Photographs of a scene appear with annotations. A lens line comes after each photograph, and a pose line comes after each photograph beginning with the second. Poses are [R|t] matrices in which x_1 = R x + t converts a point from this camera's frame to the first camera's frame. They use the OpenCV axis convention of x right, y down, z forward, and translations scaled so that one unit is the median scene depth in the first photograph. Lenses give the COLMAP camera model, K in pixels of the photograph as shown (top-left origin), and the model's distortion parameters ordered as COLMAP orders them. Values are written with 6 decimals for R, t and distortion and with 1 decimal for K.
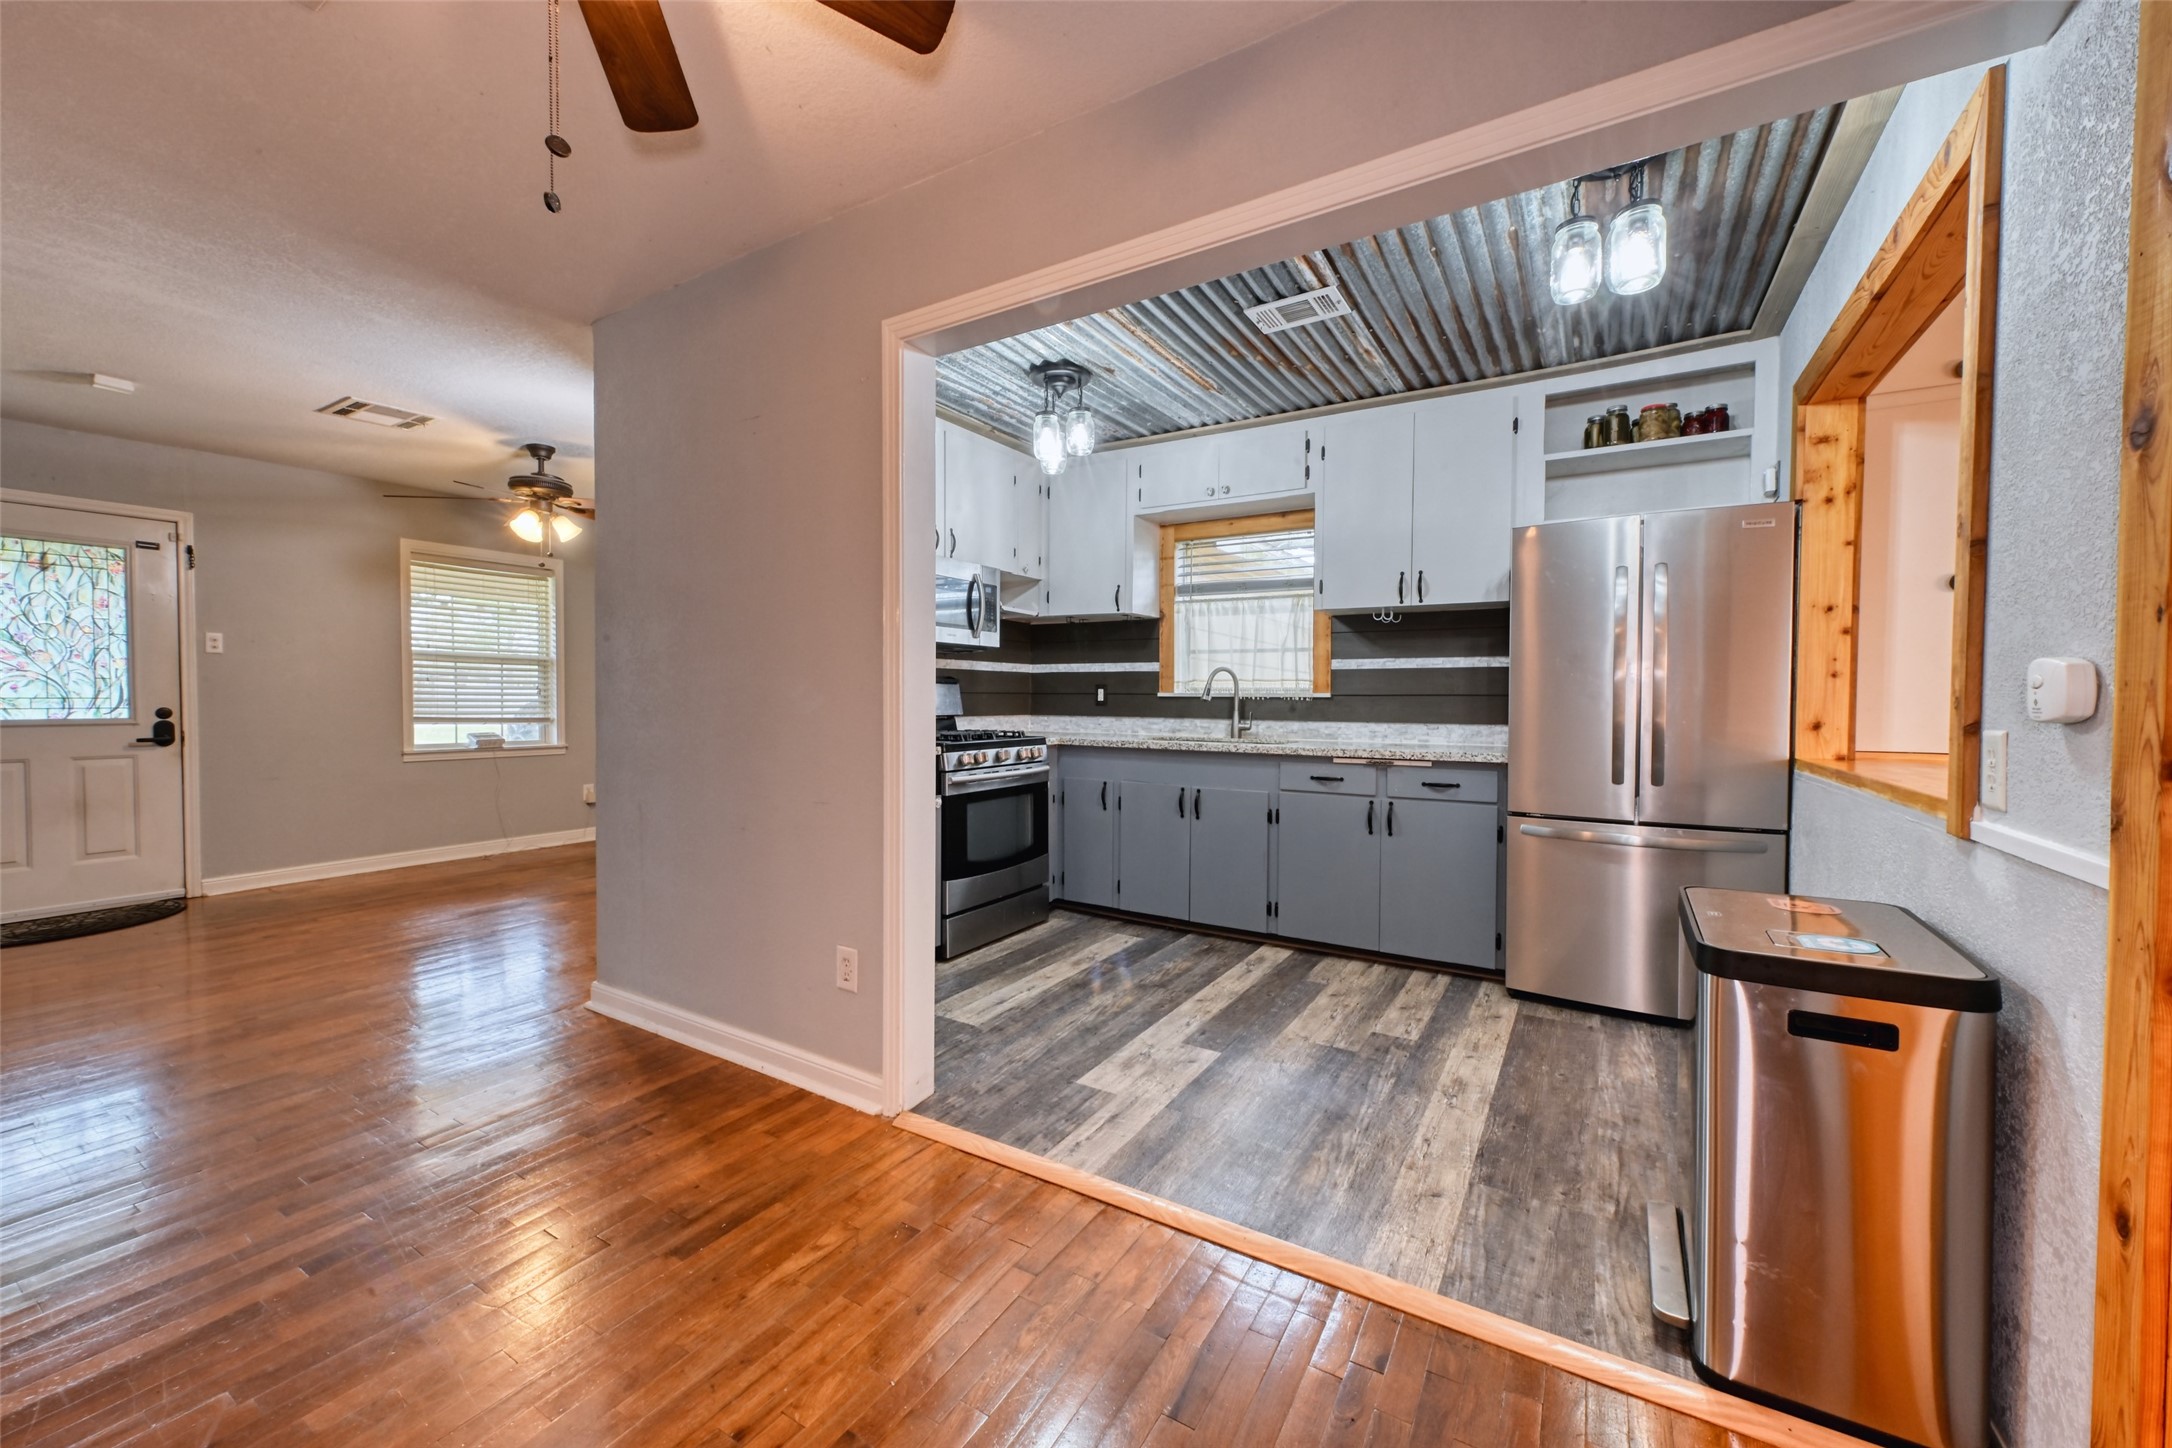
lens RADIAL K [[868.5, 0, 1082.7], [0, 868.5, 716.0], [0, 0, 1]] dist [0.001823, -0.000531]
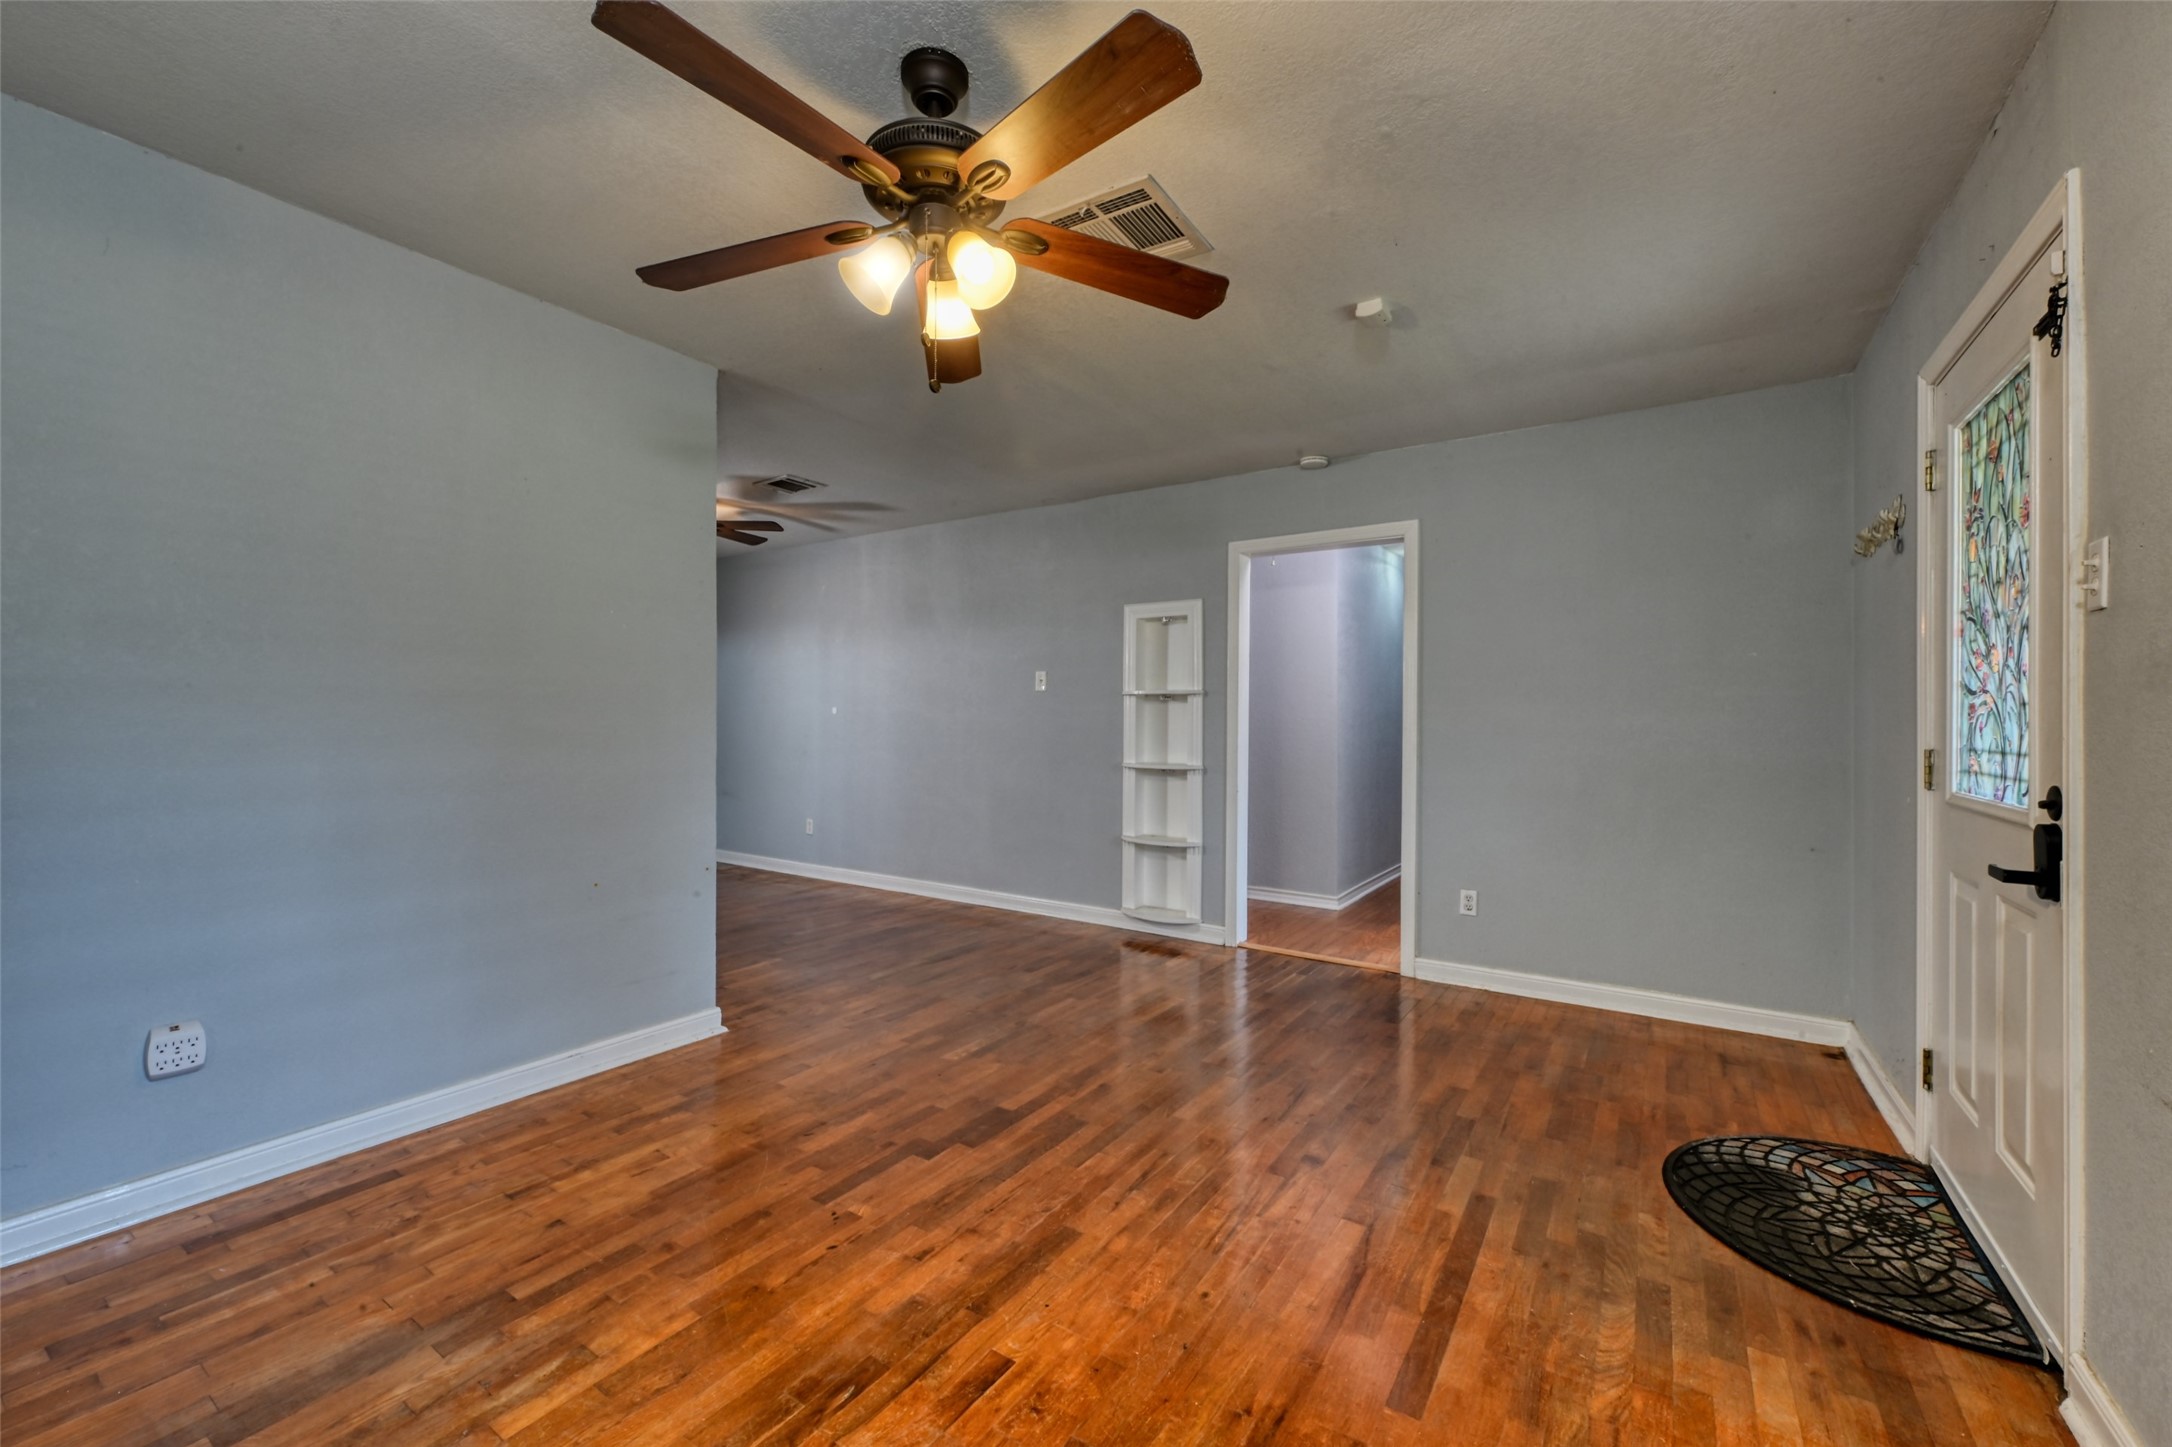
lens RADIAL K [[868.5, 0, 1082.7], [0, 868.5, 715.5], [0, 0, 1]] dist [0.001823, -0.000531]
pose [[-0.999495, -0.008280, 0.030688, -0.733508], [-0.007713, 0.999798, 0.018534, -0.042977], [-0.030835, 0.018287, -0.999357, 1.433142]]
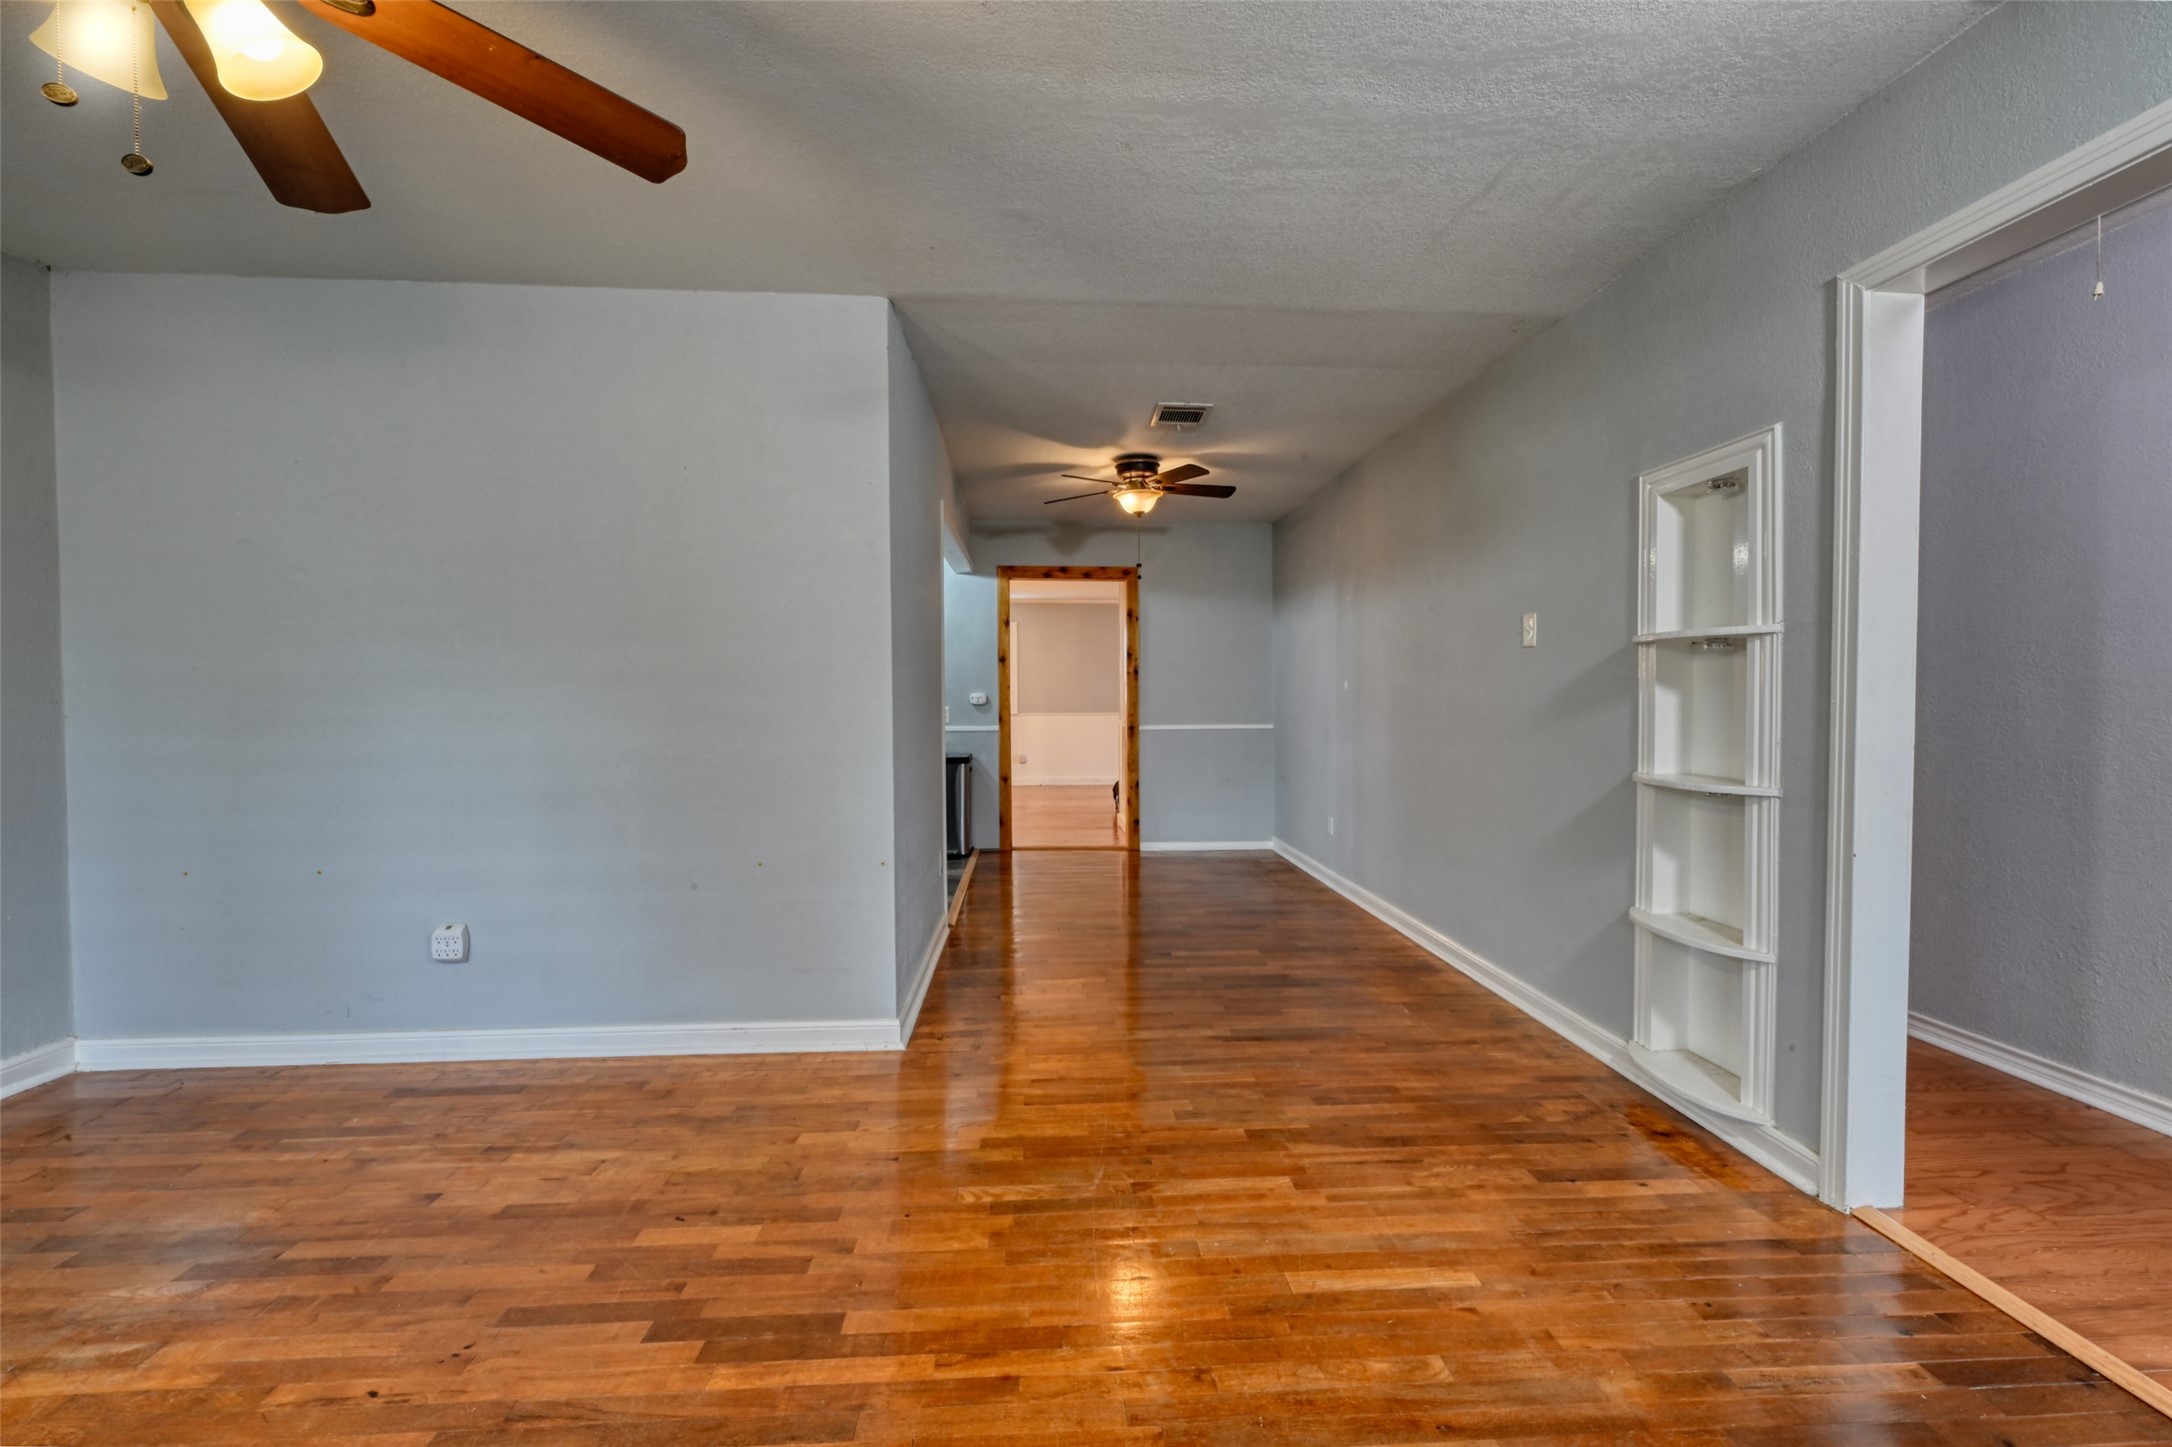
lens RADIAL K [[868.5, 0, 1082.7], [0, 868.5, 715.5], [0, 0, 1]] dist [0.001823, -0.000531]
pose [[-0.574910, -0.017404, 0.818031, -1.010923], [0.023961, 0.998987, 0.038093, -0.031724], [-0.817866, 0.041501, -0.573911, 0.976754]]
